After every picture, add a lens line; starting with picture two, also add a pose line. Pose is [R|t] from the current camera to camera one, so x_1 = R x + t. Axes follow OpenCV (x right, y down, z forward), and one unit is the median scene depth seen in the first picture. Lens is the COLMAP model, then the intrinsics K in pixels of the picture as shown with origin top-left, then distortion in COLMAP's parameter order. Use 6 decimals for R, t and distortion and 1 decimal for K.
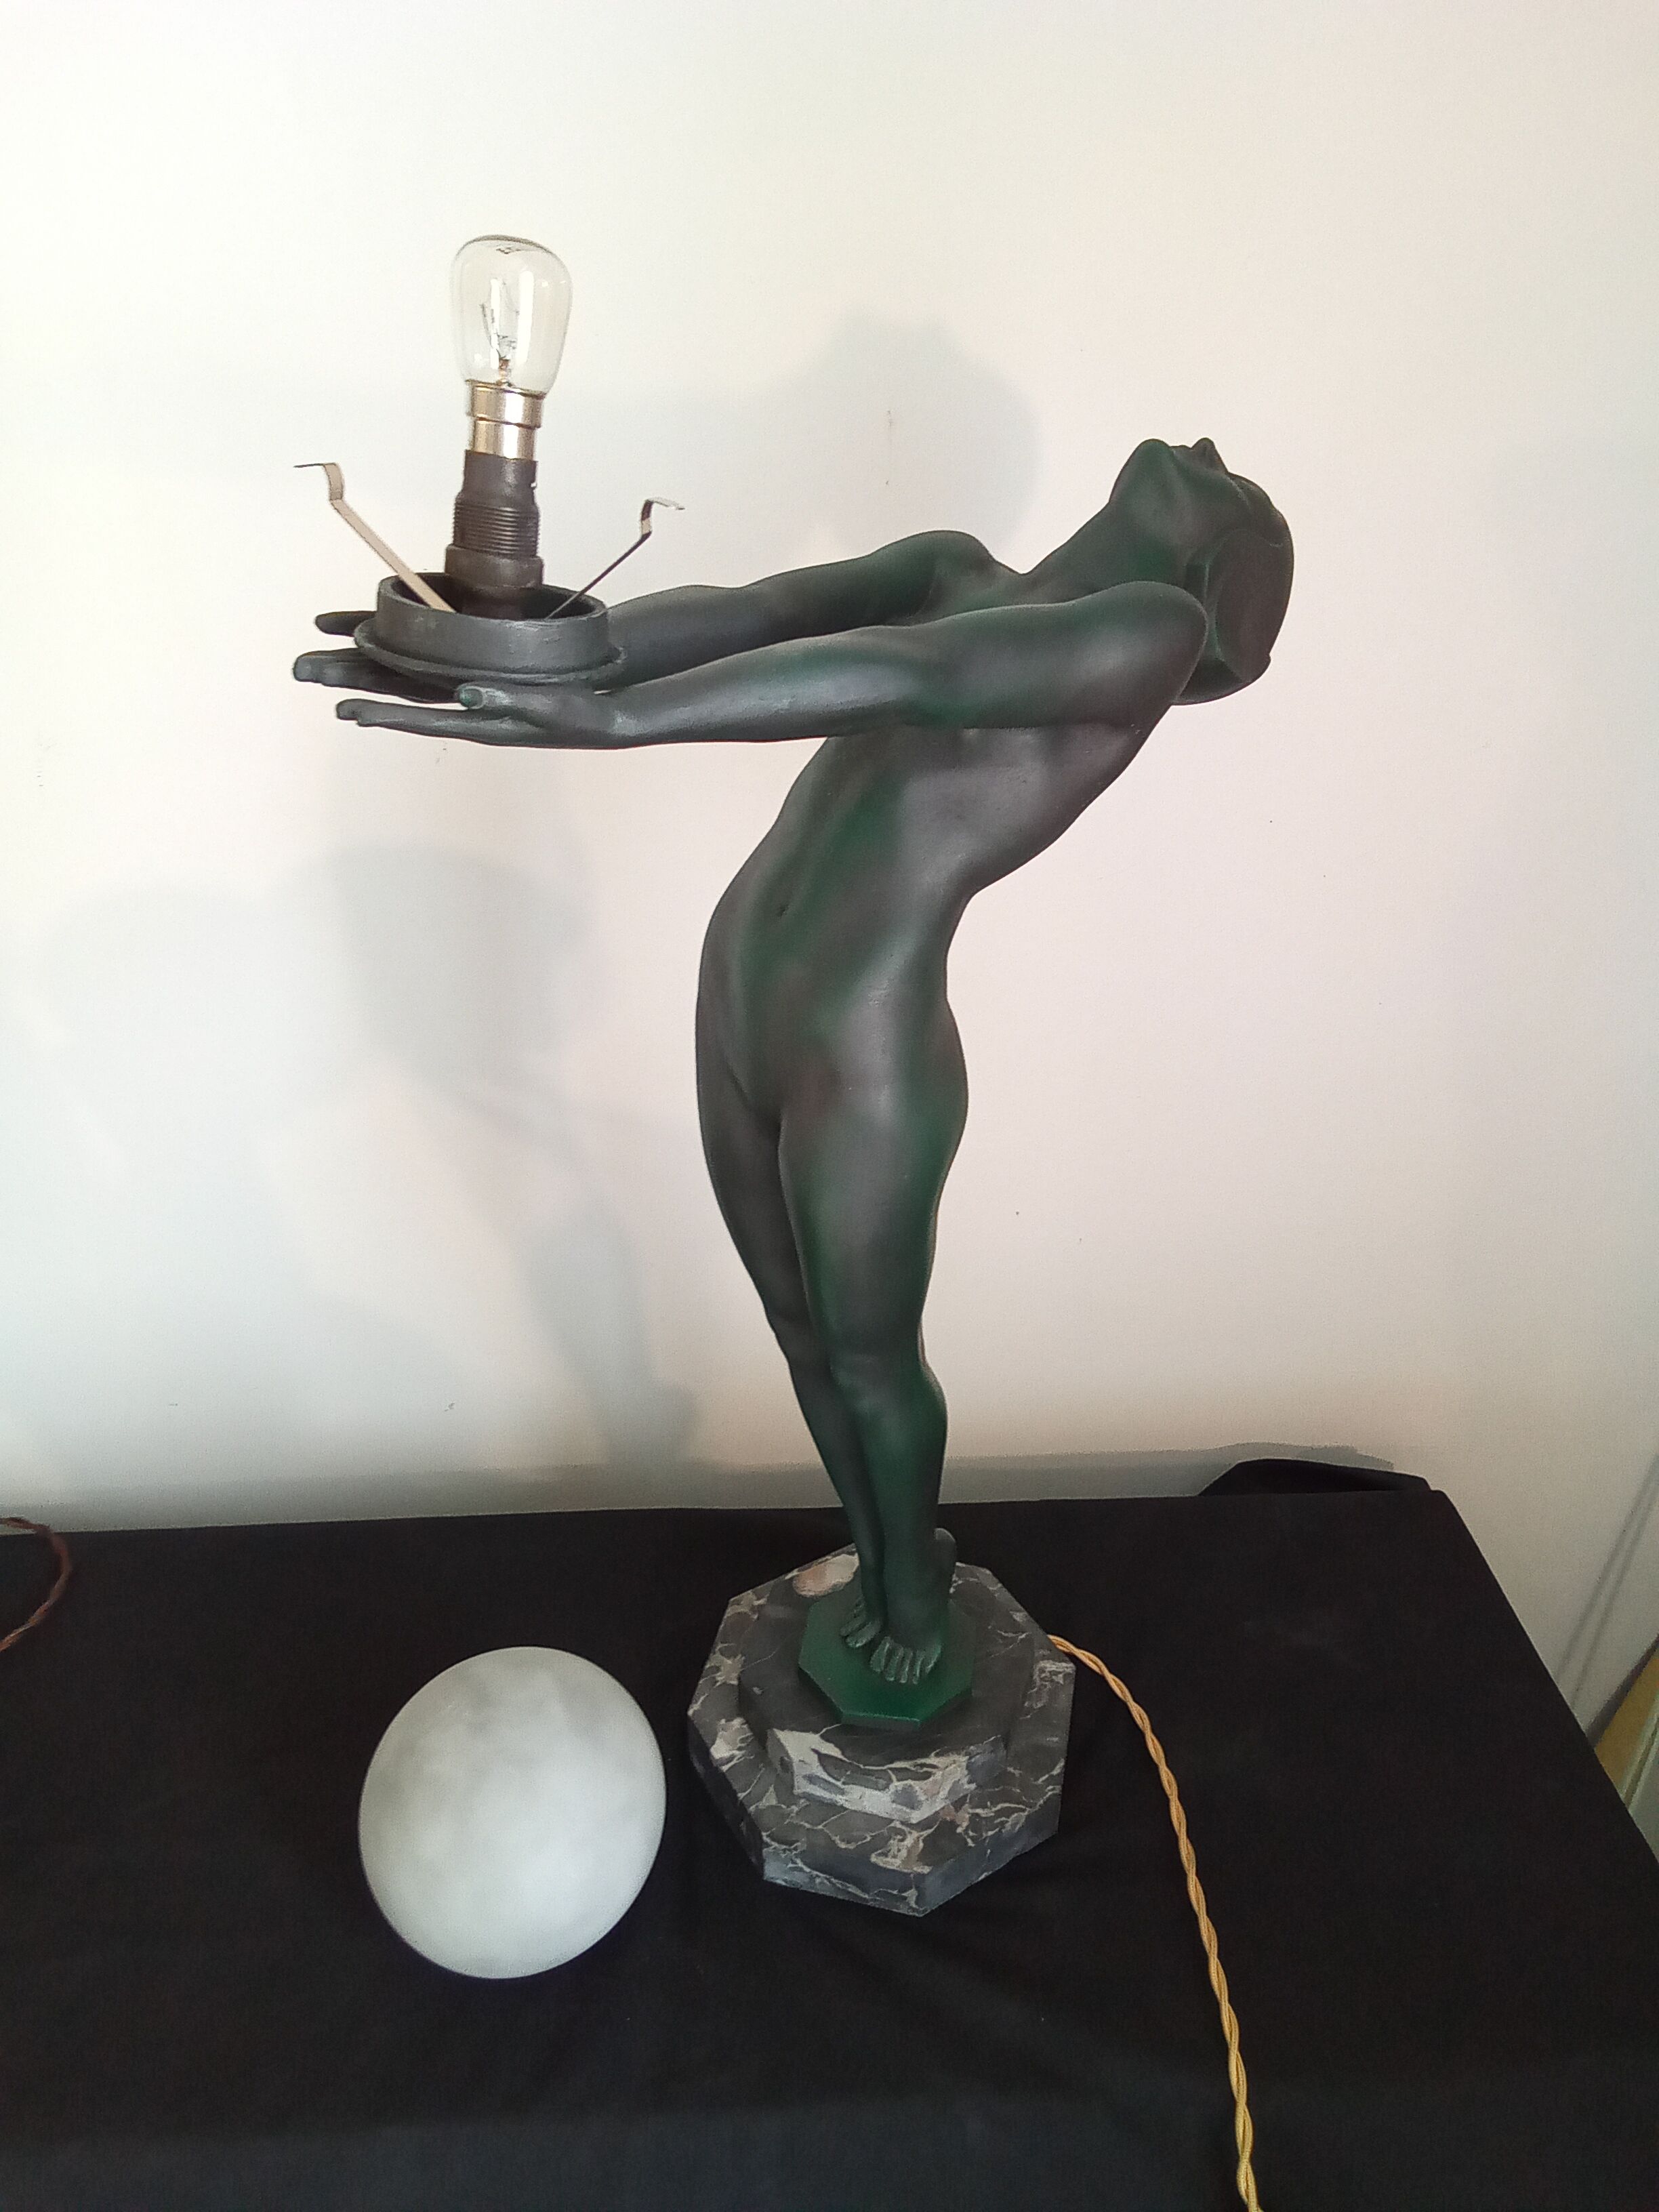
lens RADIAL K [[1560.0, 0, 829.0], [0, 1560.0, 1098.6], [0, 0, 1]] dist [-0.003649, -0.038536]
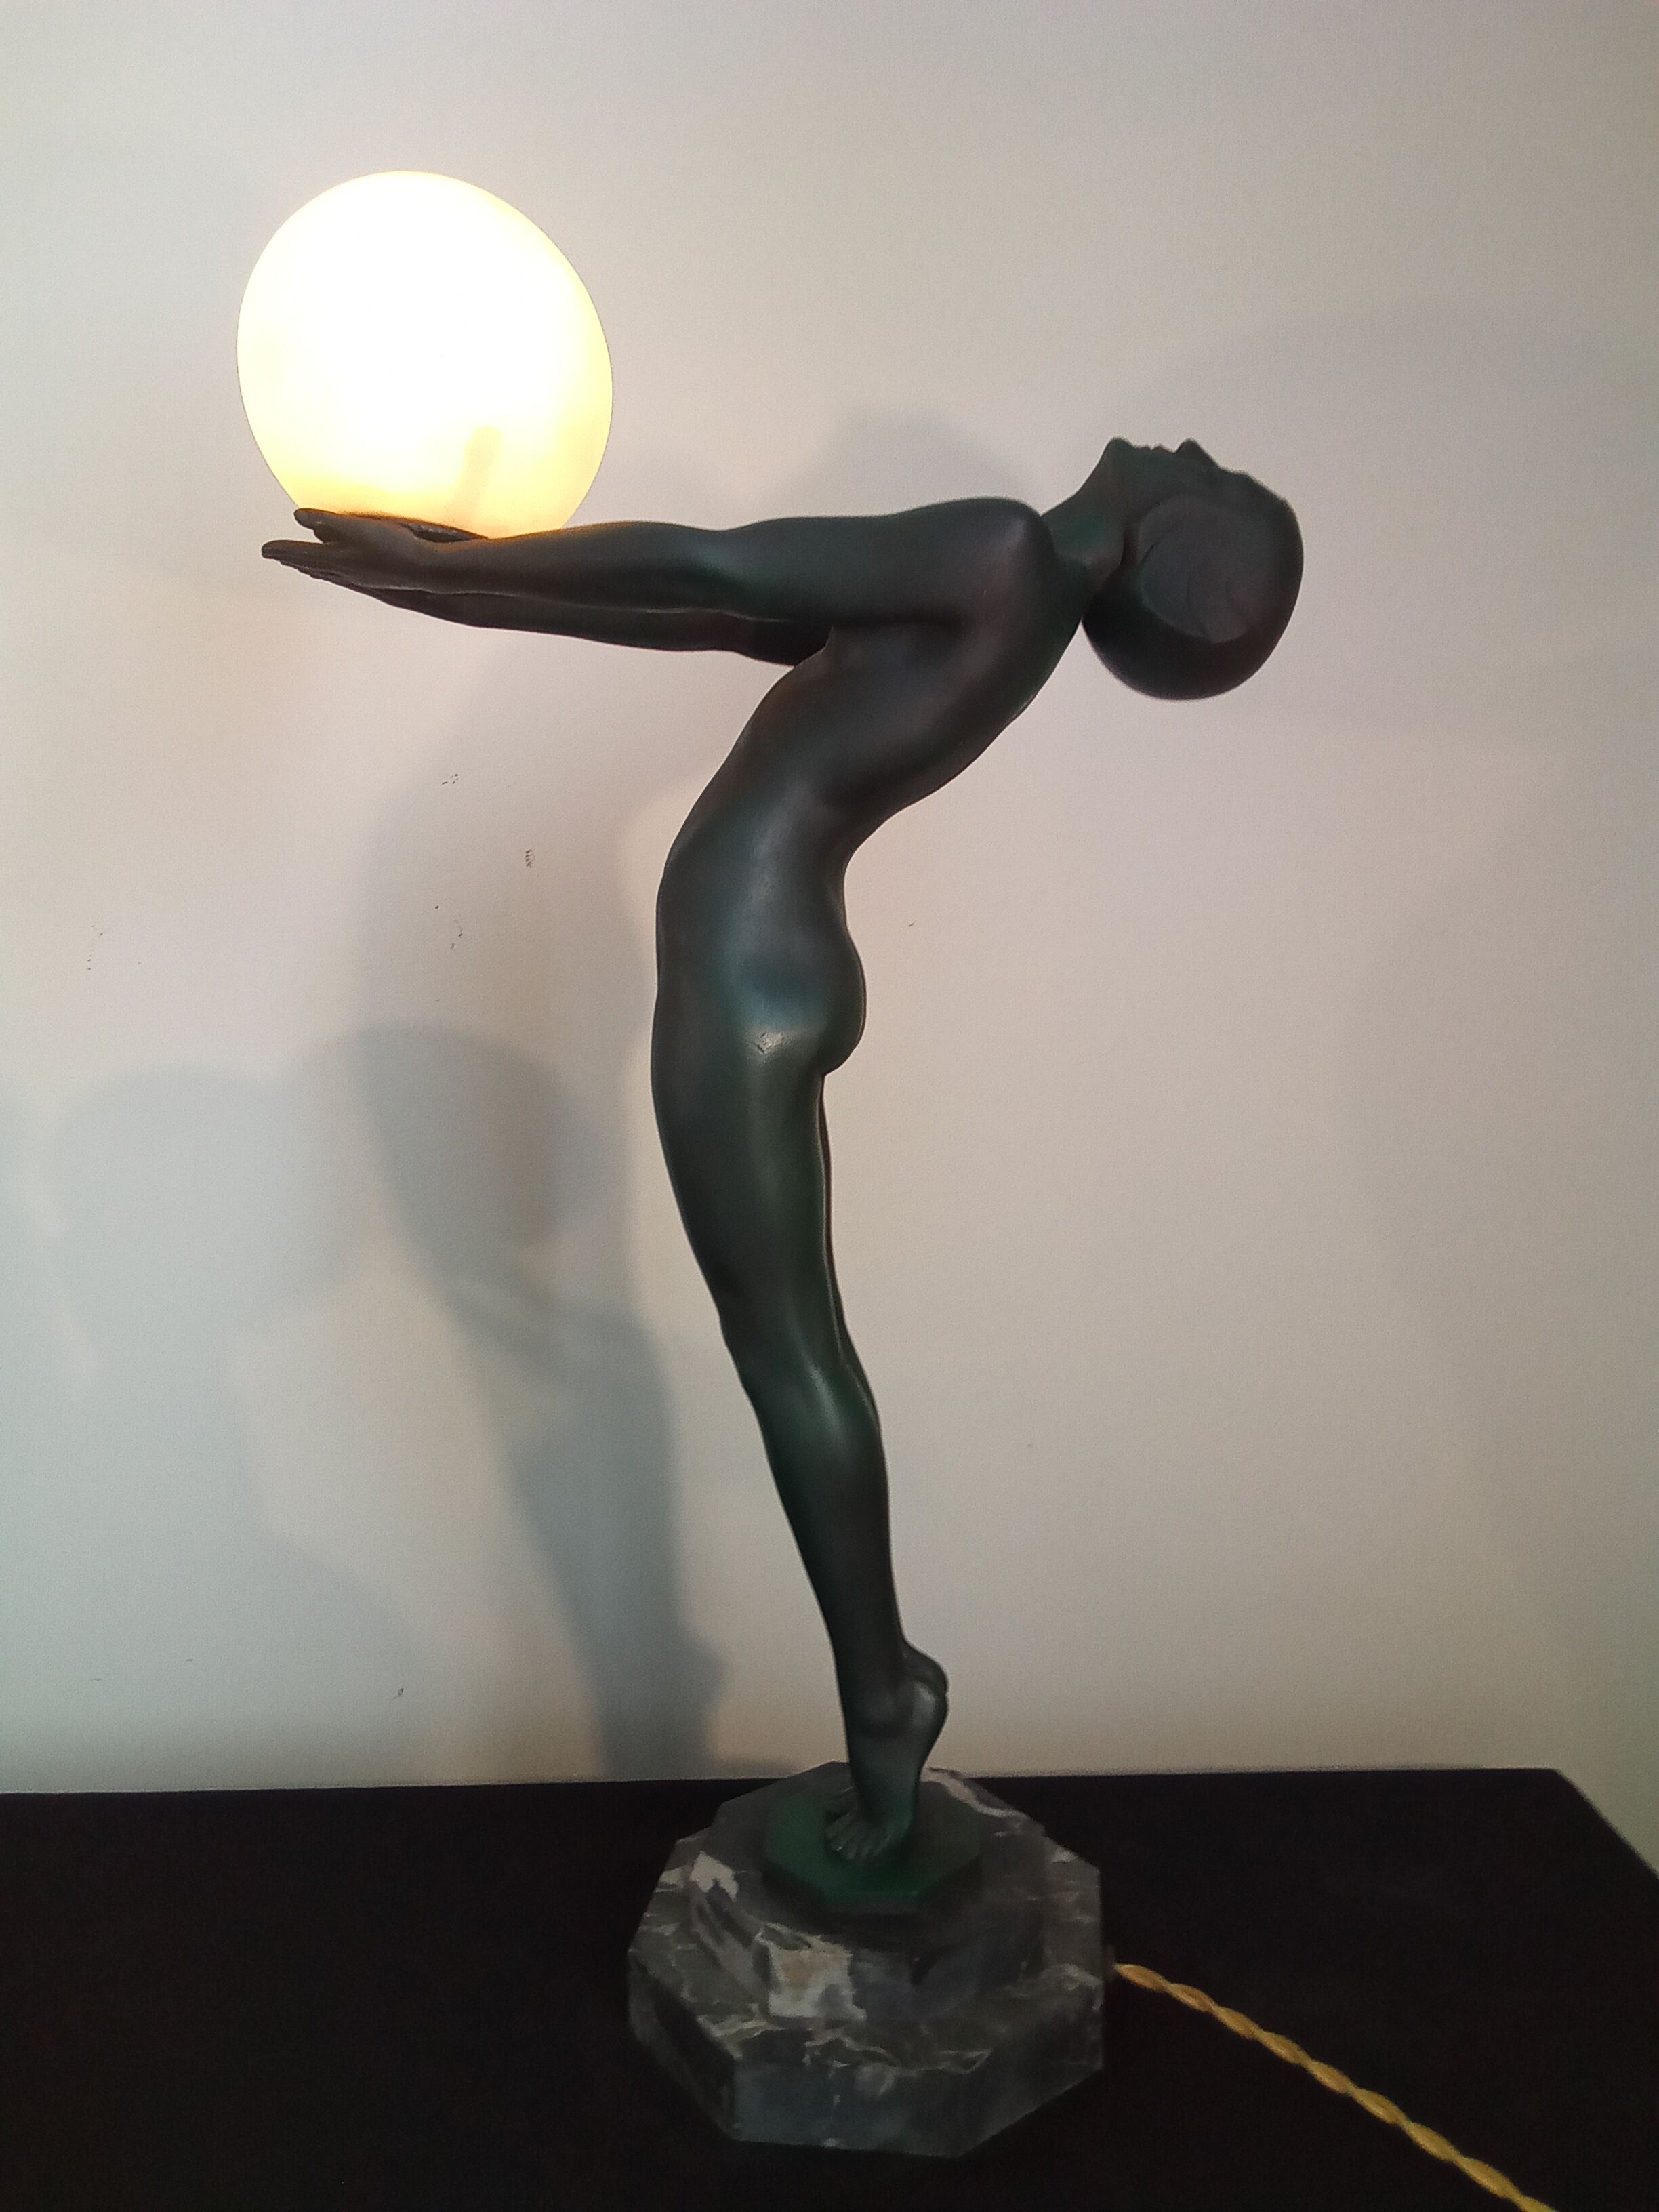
lens RADIAL K [[1560.0, 0, 831.6], [0, 1560.0, 1102.0], [0, 0, 1]] dist [-0.003649, -0.038536]
pose [[0.766715, 0.032077, -0.641186, 0.620587], [-0.298894, 0.901738, -0.312298, 0.306521], [0.568164, 0.431090, 0.700964, 0.280325]]
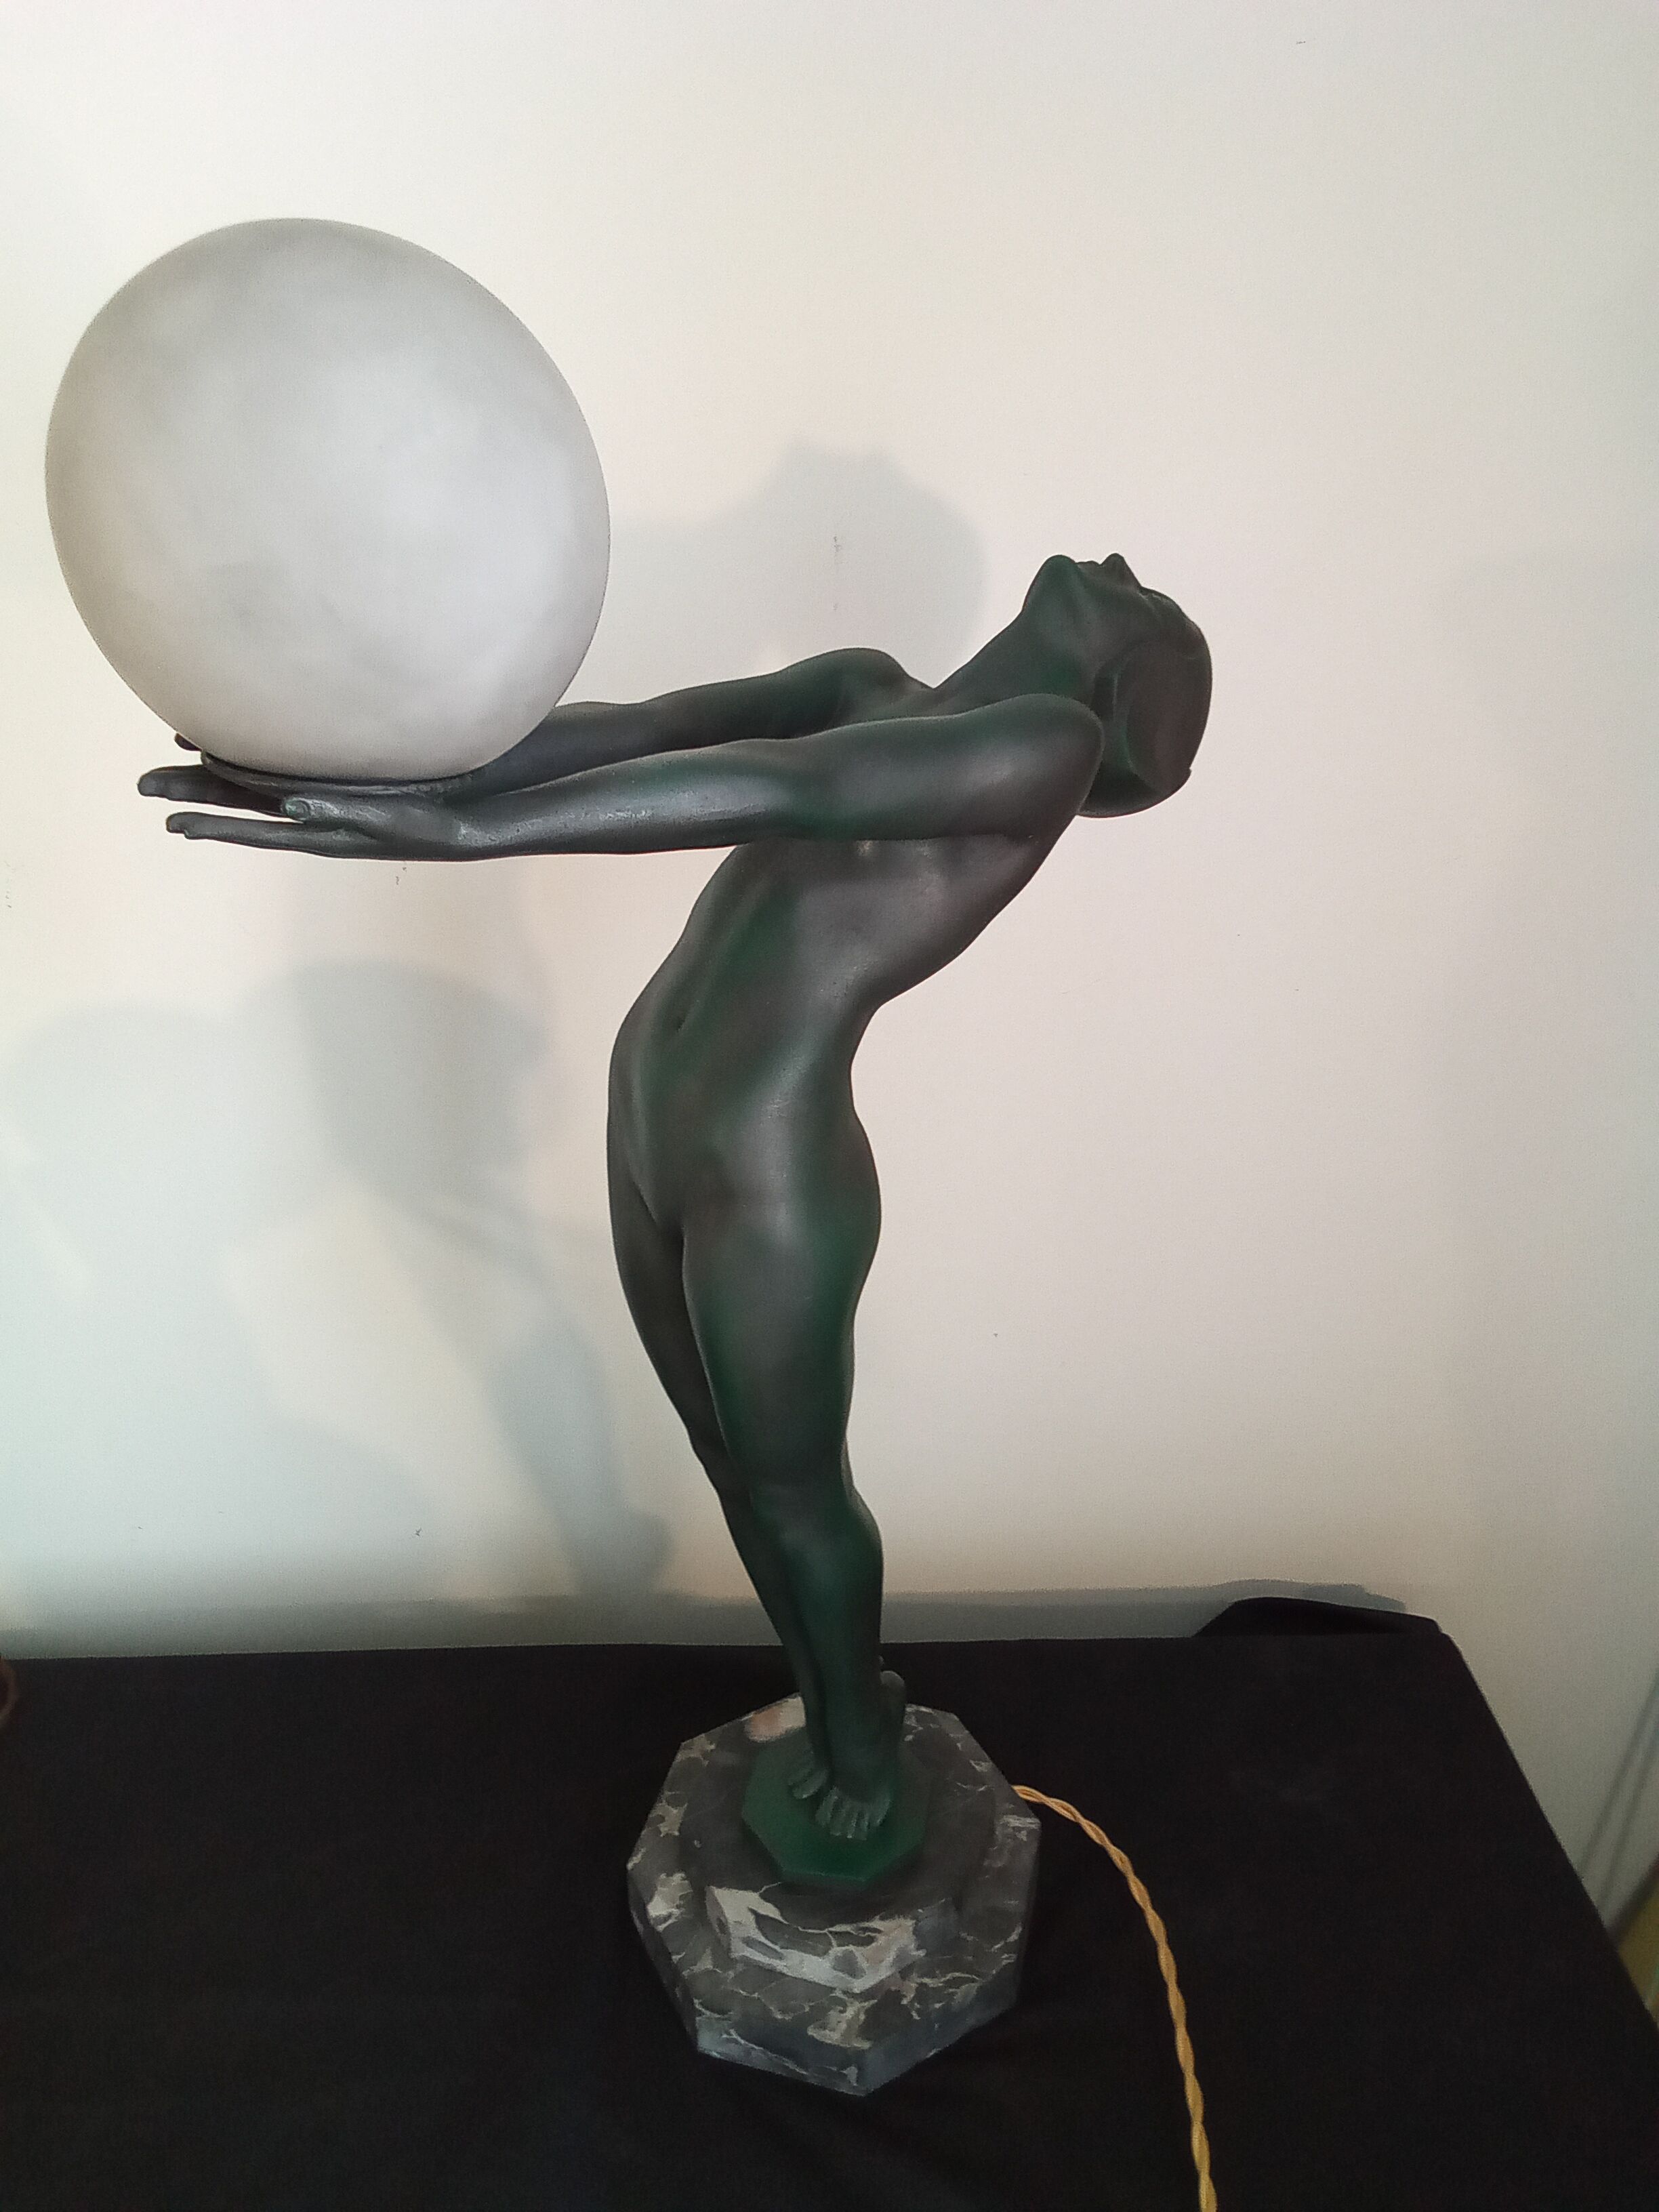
lens RADIAL K [[1560.0, 0, 835.5], [0, 1560.0, 1075.3], [0, 0, 1]] dist [-0.003649, -0.038536]
pose [[0.999303, -0.001125, -0.037304, 0.083854], [-0.002260, 0.995887, -0.090573, 0.000290], [0.037253, 0.090594, 0.995191, 0.022445]]
